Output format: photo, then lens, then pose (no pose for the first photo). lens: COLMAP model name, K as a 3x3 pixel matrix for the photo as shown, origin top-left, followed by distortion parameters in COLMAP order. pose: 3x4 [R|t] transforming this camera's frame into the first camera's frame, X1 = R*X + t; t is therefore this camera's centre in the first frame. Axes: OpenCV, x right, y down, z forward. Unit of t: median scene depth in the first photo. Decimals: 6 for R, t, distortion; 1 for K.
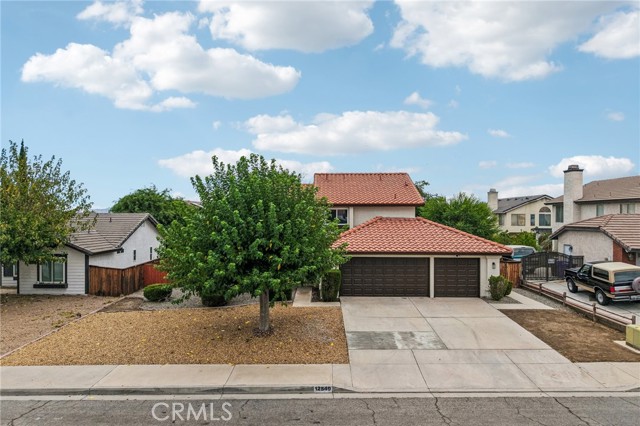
lens RADIAL K [[440.2, 0, 320.0], [0, 440.2, 213.0], [0, 0, 1]] dist [-0.005741, -0.004085]
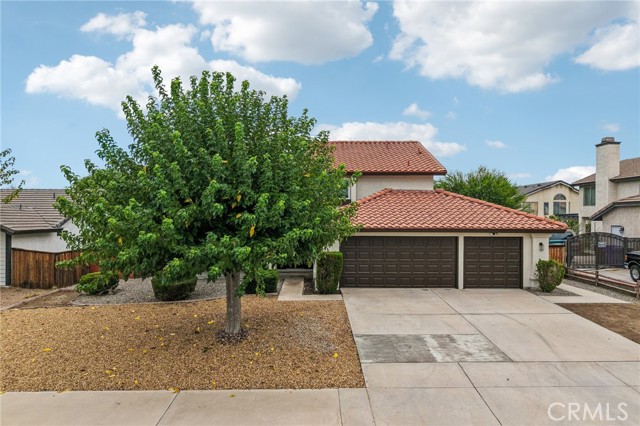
lens RADIAL K [[440.2, 0, 320.0], [0, 440.2, 213.0], [0, 0, 1]] dist [-0.005741, -0.004085]
pose [[0.999771, 0.001446, 0.021332, -0.007874], [-0.001446, 0.999999, -0.000032, 0.069099], [-0.021332, 0.000001, 0.999772, 0.273782]]
